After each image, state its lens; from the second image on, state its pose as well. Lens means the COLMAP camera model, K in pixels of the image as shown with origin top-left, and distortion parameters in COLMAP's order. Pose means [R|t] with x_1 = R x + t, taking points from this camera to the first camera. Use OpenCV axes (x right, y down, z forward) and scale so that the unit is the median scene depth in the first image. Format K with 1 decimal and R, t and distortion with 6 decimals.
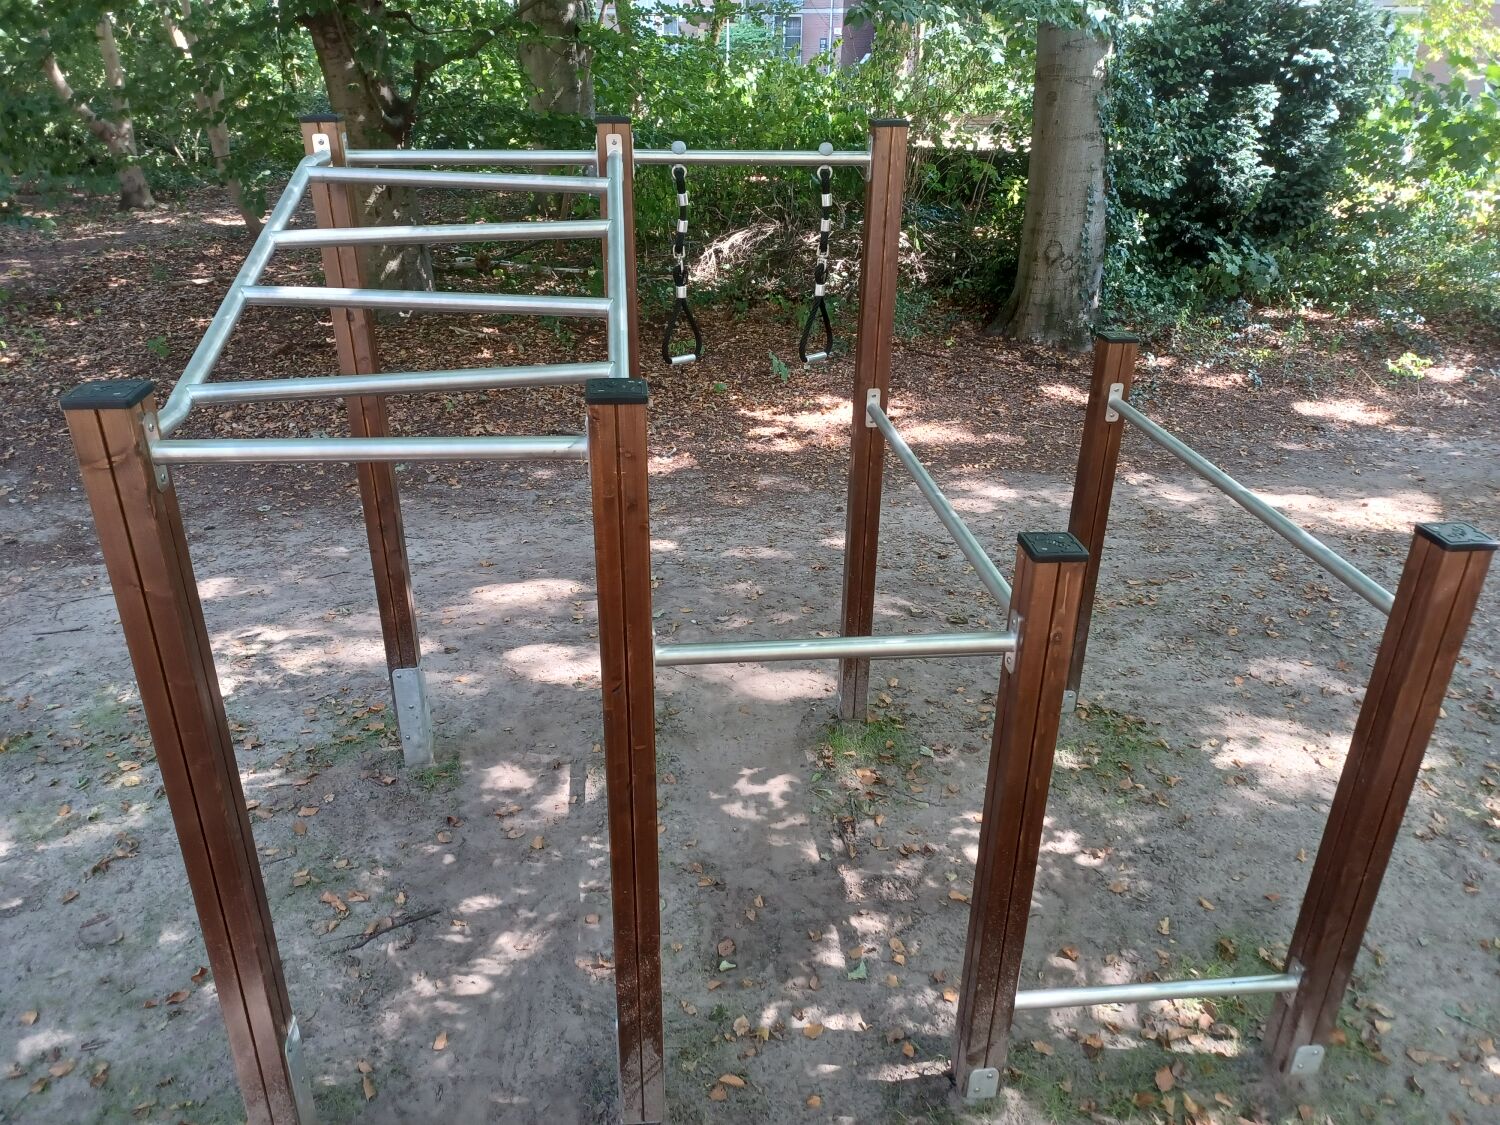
lens RADIAL K [[1079.7, 0, 743.3], [0, 1079.7, 564.2], [0, 0, 1]] dist [0.058854, -0.050880]
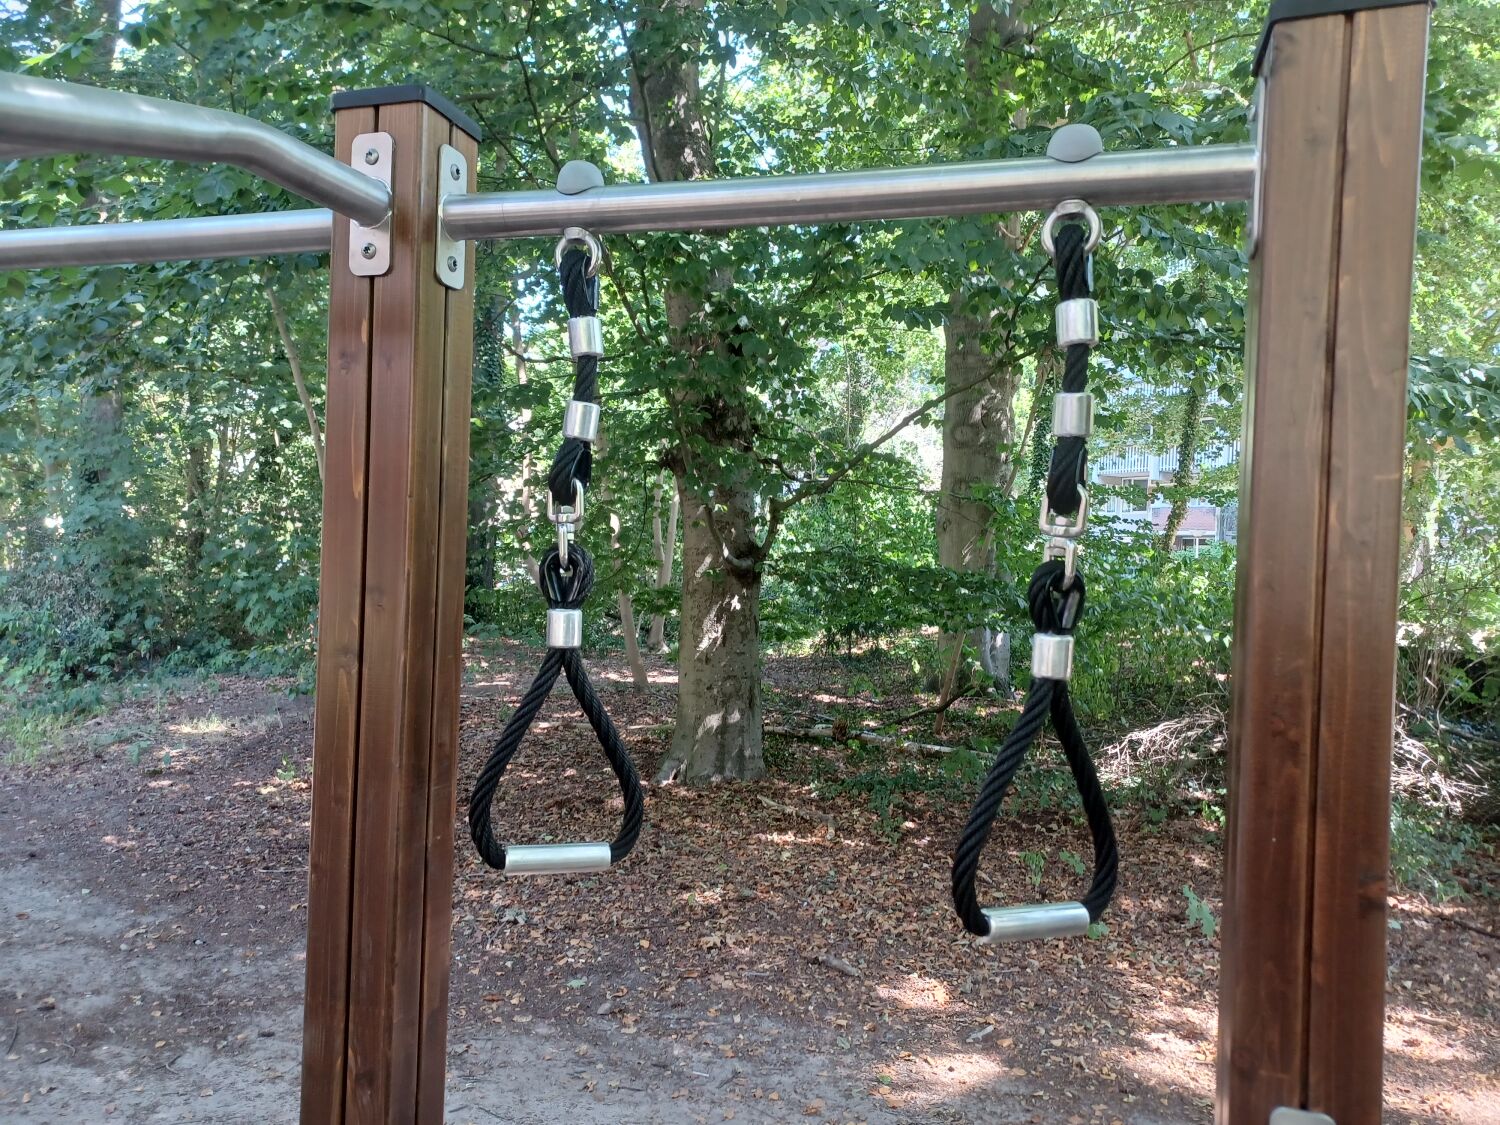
lens RADIAL K [[1079.7, 0, 743.3], [0, 1079.7, 564.2], [0, 0, 1]] dist [0.058854, -0.050880]
pose [[0.915466, 0.022262, -0.401780, 0.043134], [-0.195439, 0.897391, -0.395592, -0.063624], [0.351747, 0.440674, 0.825882, 0.306086]]
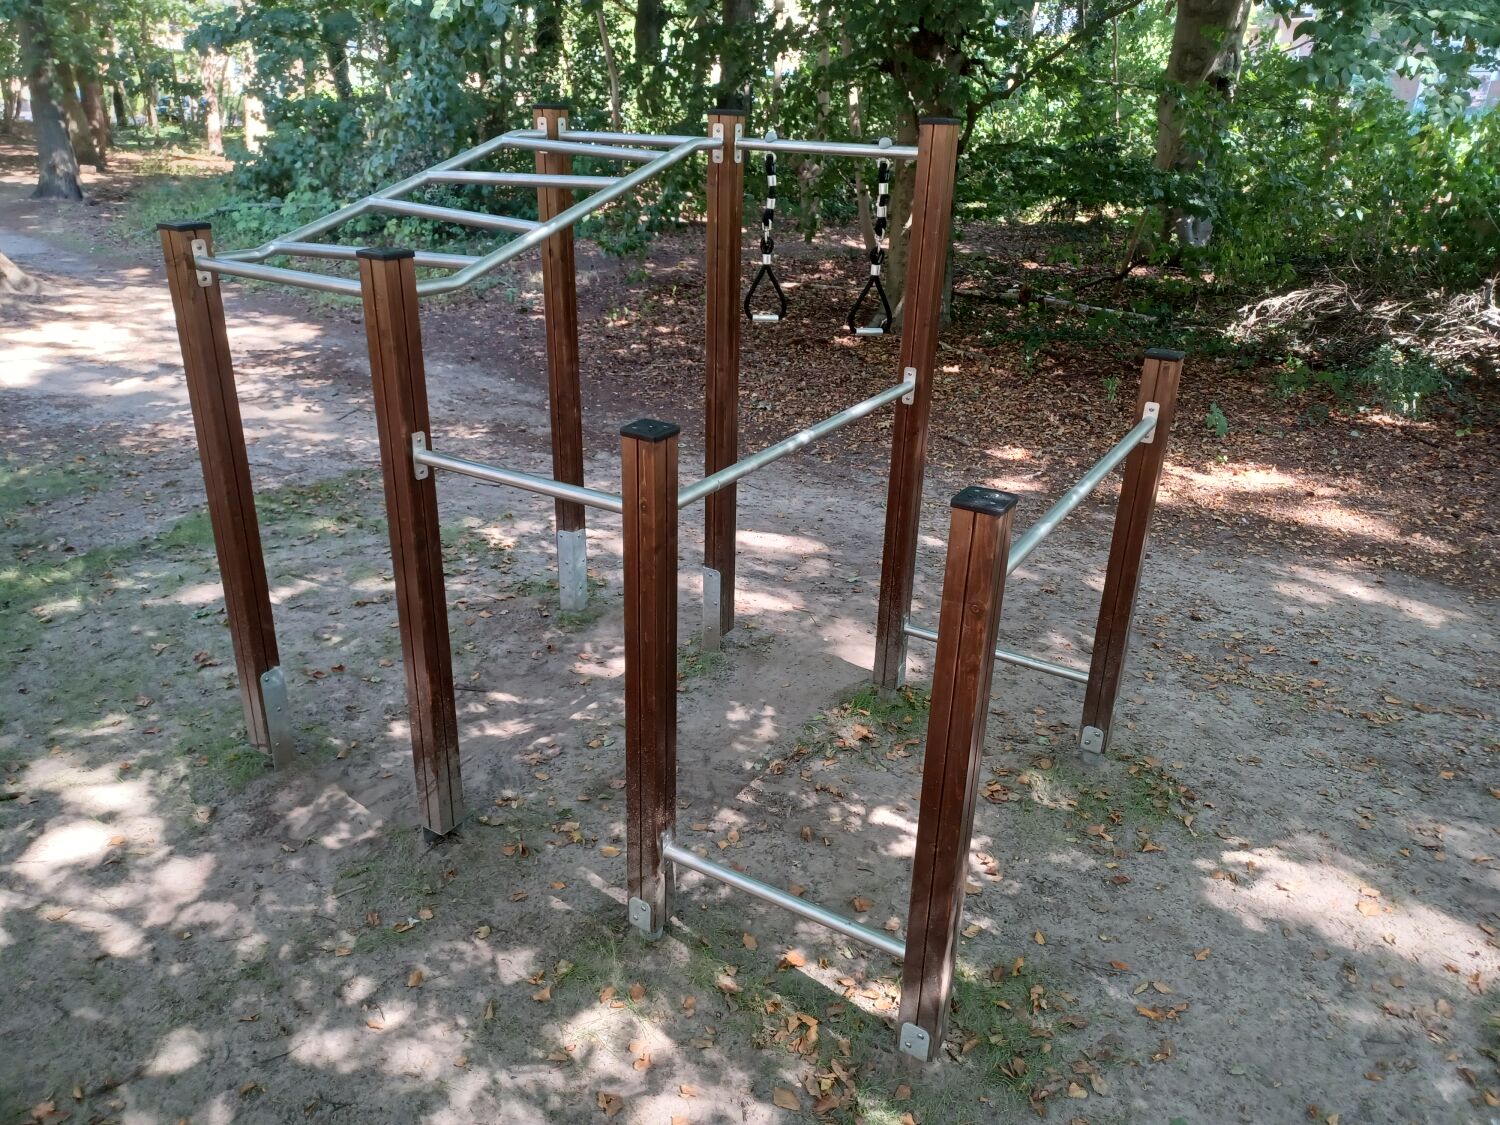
lens RADIAL K [[1079.7, 0, 743.3], [0, 1079.7, 564.2], [0, 0, 1]] dist [0.058854, -0.050880]
pose [[0.798671, 0.244688, -0.549775, 0.265633], [-0.271310, 0.961892, 0.033970, 0.015665], [0.537137, 0.122029, 0.834622, 0.011721]]
